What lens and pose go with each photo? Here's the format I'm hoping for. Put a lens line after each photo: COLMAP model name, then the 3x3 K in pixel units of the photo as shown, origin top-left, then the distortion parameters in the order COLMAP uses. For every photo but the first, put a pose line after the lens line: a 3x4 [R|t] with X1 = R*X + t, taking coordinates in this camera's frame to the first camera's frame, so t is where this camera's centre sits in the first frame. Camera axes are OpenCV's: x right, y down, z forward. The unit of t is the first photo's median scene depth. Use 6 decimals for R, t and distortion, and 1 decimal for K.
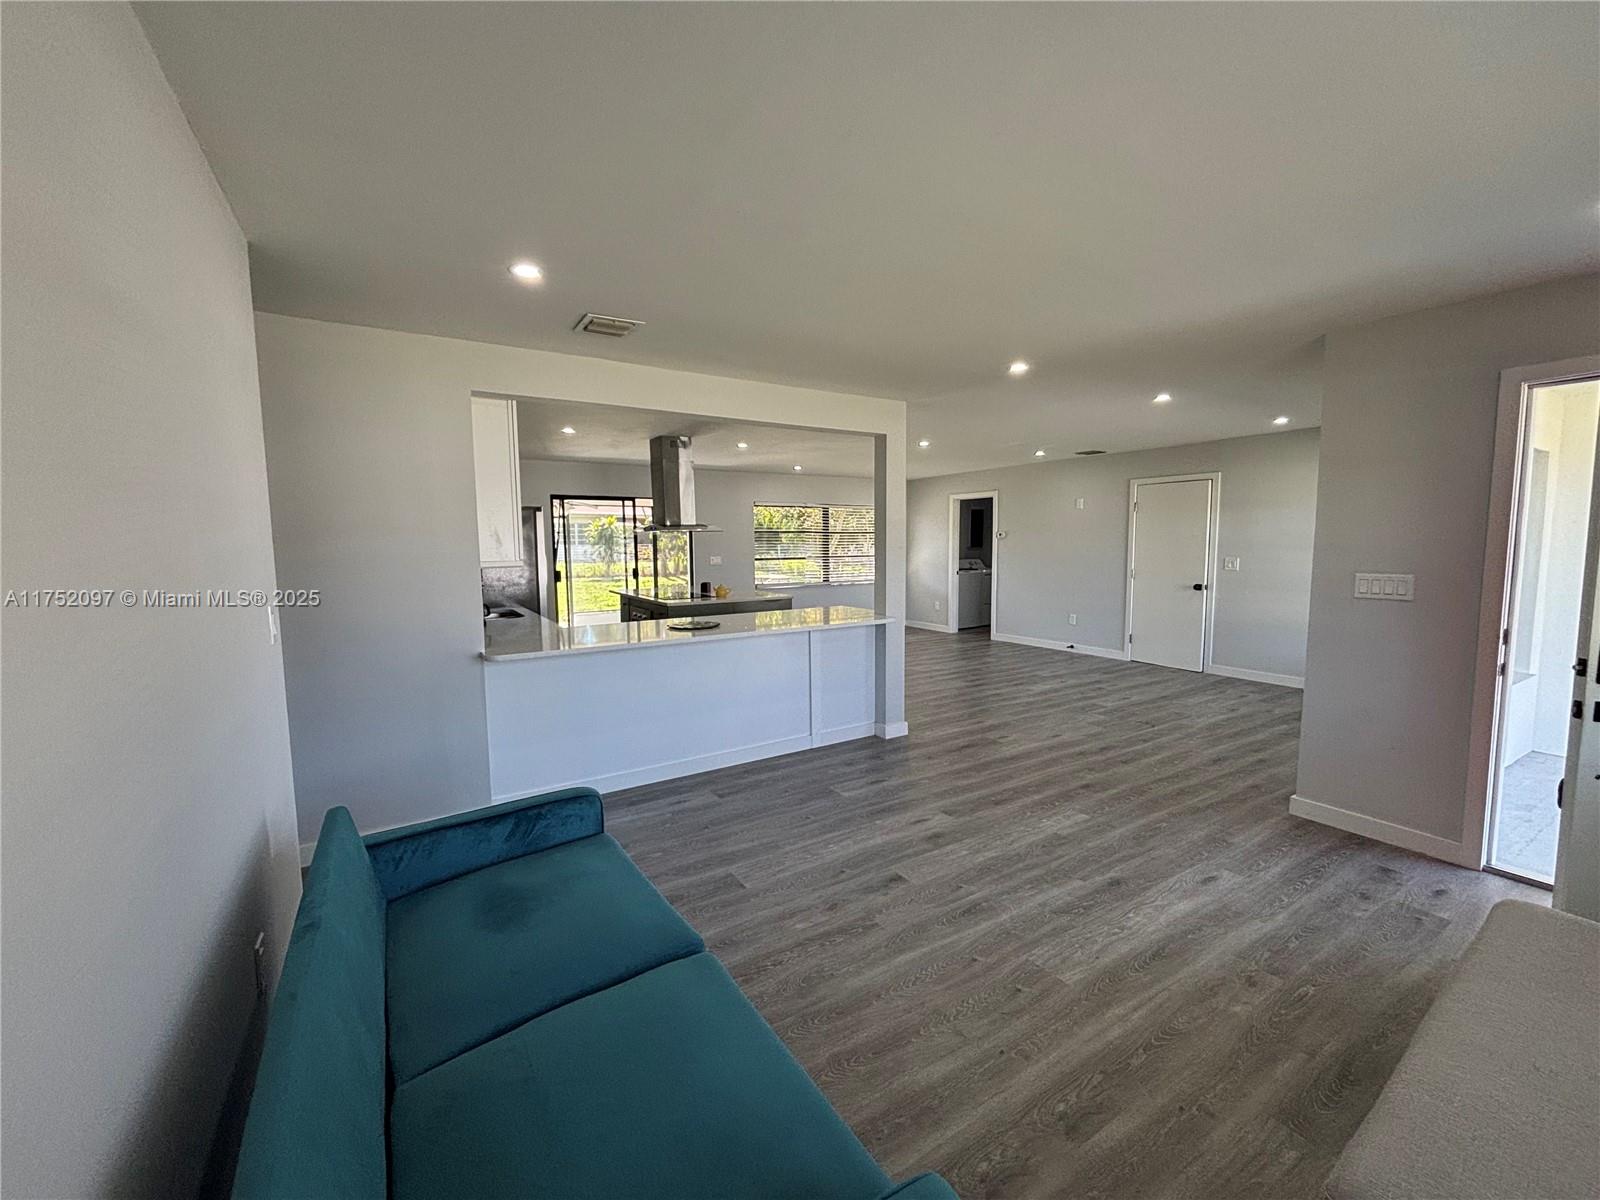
lens RADIAL K [[647.1, 0, 800.8], [0, 647.1, 593.5], [0, 0, 1]] dist [-0.000261, 0.000285]
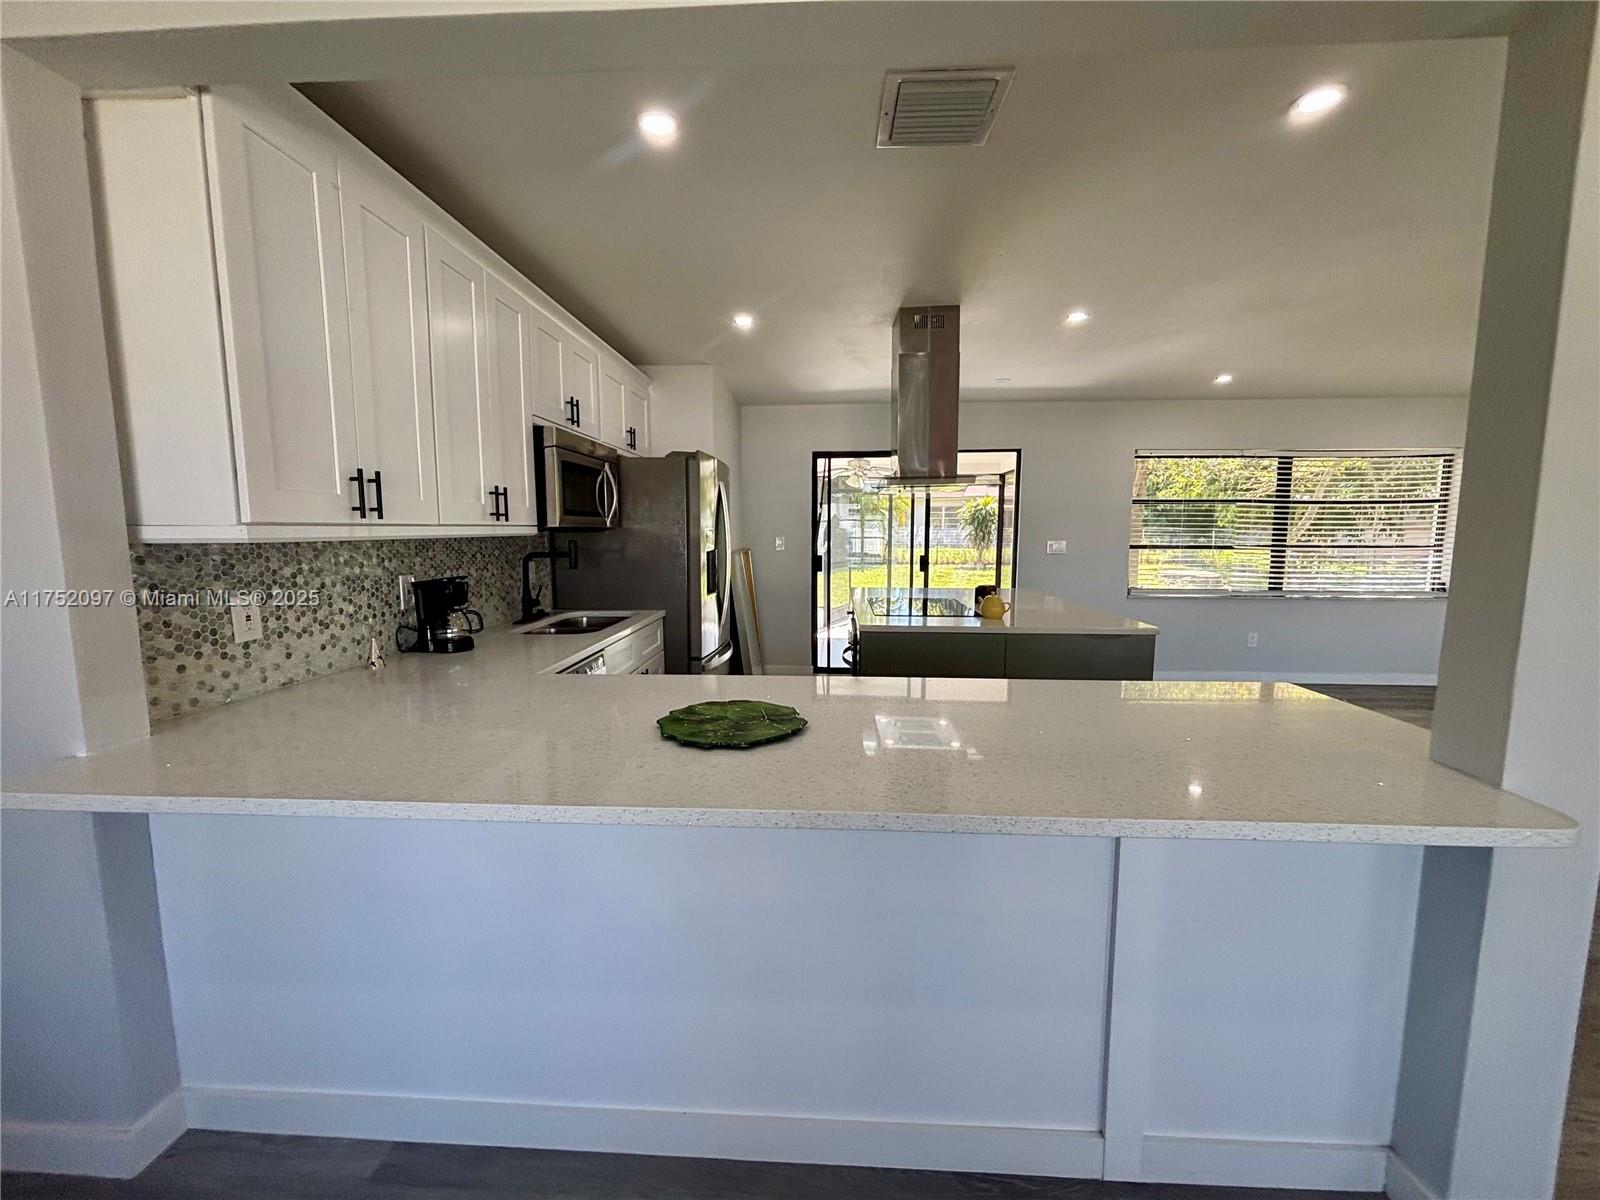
lens RADIAL K [[647.1, 0, 796.2], [0, 647.1, 601.3], [0, 0, 1]] dist [-0.000261, 0.000285]
pose [[0.814142, 0.072598, -0.576109, 0.069940], [-0.053459, 0.997311, 0.050130, -0.042121], [0.578200, -0.010015, 0.815834, 0.850571]]
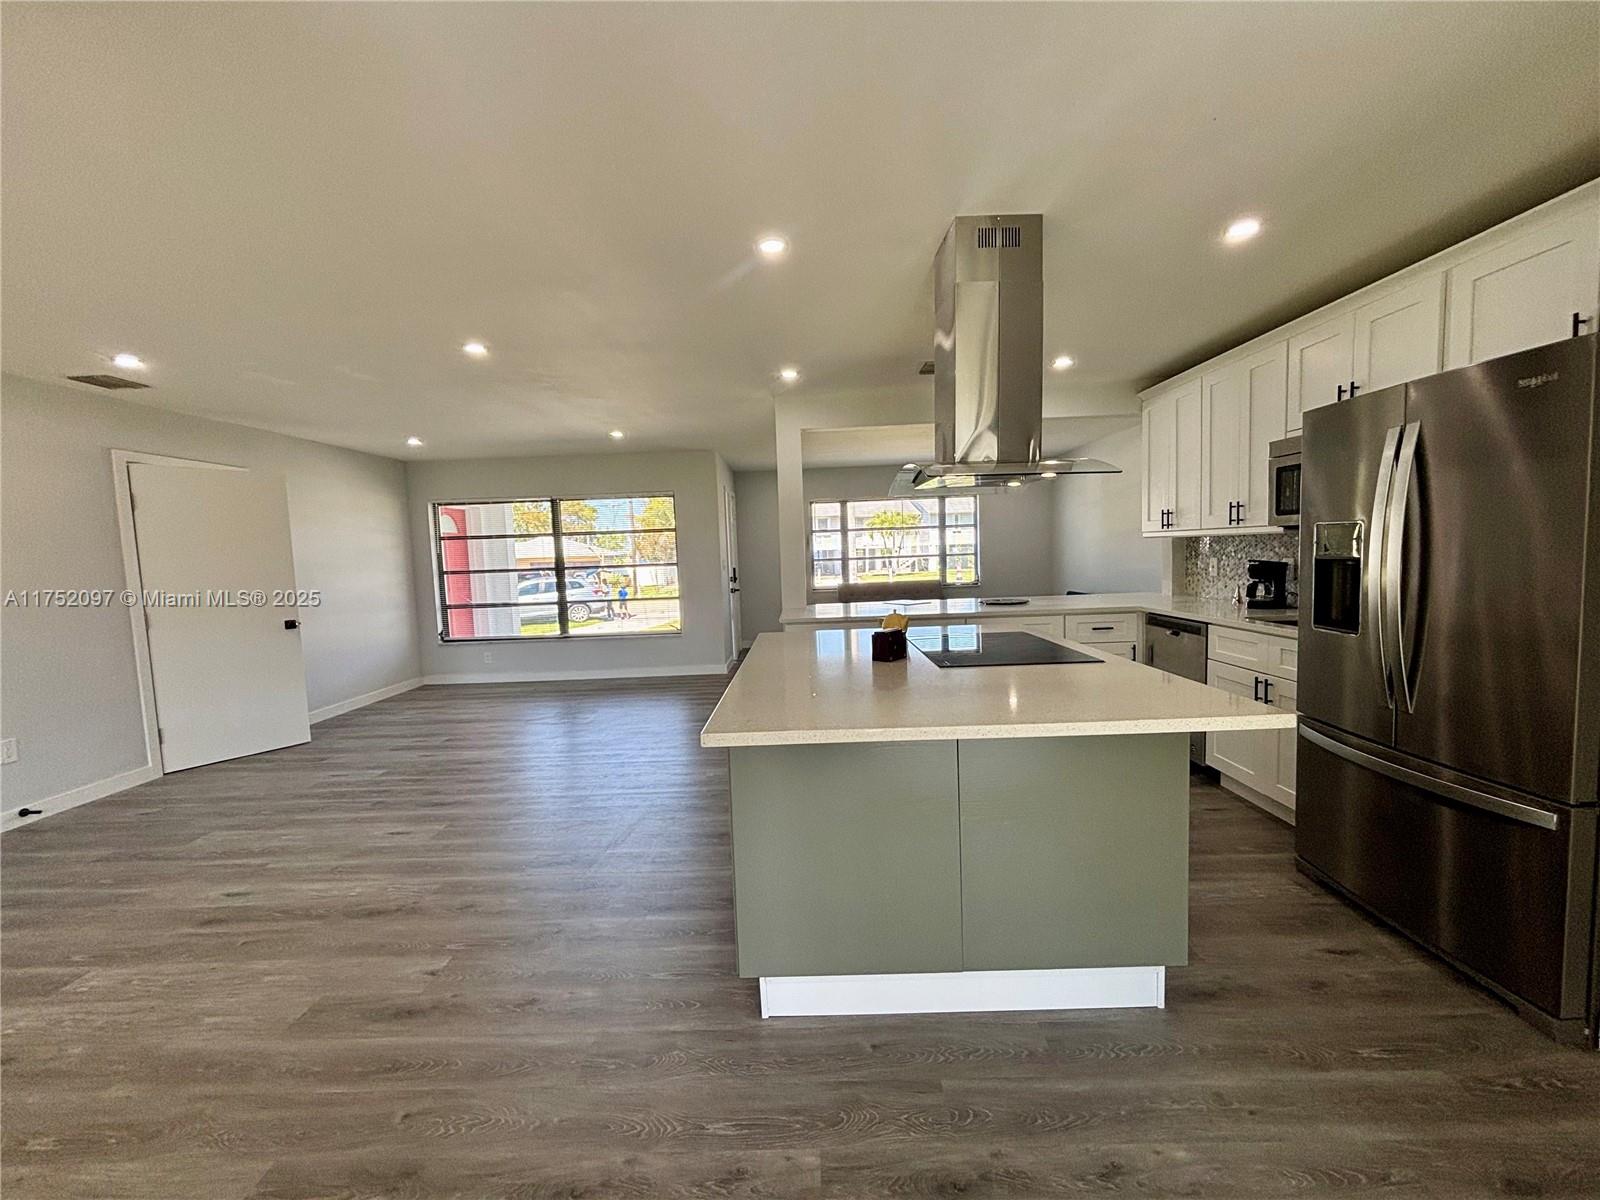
lens RADIAL K [[647.1, 0, 792.3], [0, 647.1, 597.9], [0, 0, 1]] dist [-0.000261, 0.000285]
pose [[-0.831555, 0.000972, 0.555442, -0.547545], [0.091111, 0.986692, 0.134675, -0.158900], [-0.547919, 0.162596, -0.820577, 2.415521]]
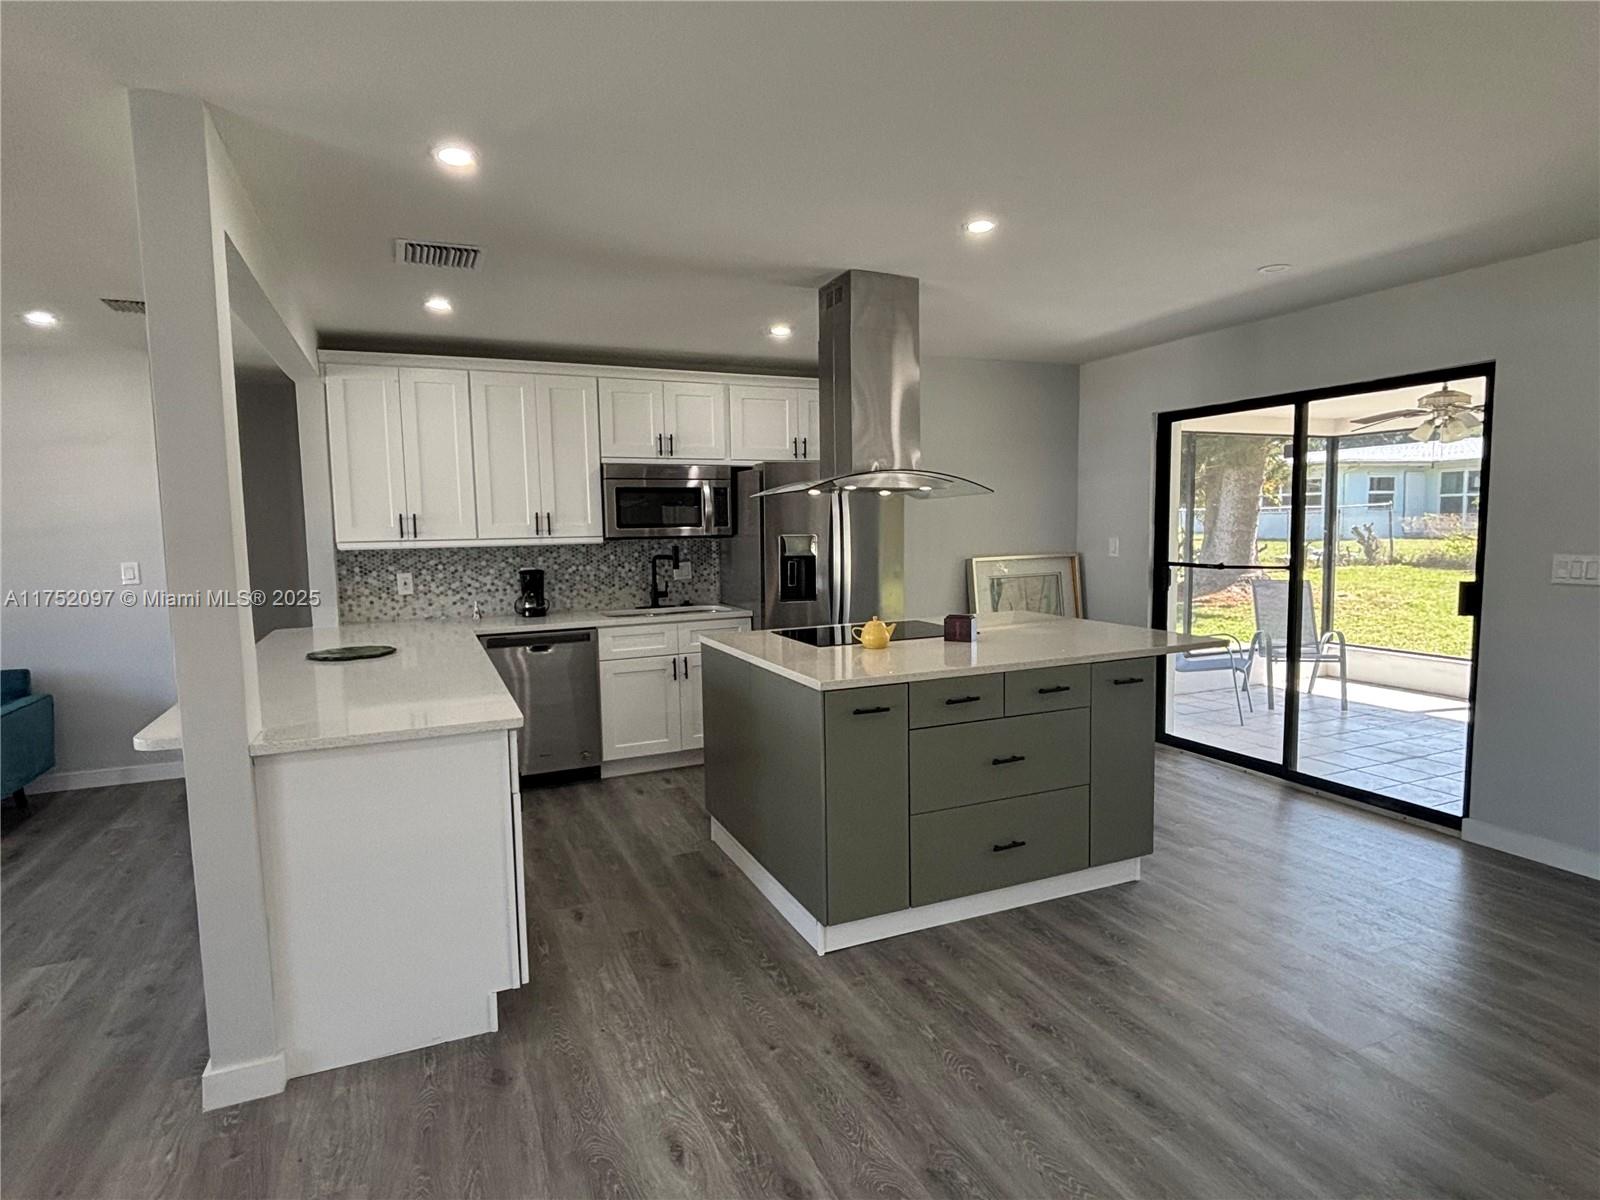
lens RADIAL K [[861.5, 0, 793.4], [0, 861.5, 603.0], [0, 0, 1]] dist [0.007357, -0.009878]
pose [[-0.152525, 0.106191, -0.982578, 0.708547], [-0.061457, 0.991267, 0.116670, -0.149865], [0.986387, 0.078182, -0.144667, 1.802961]]
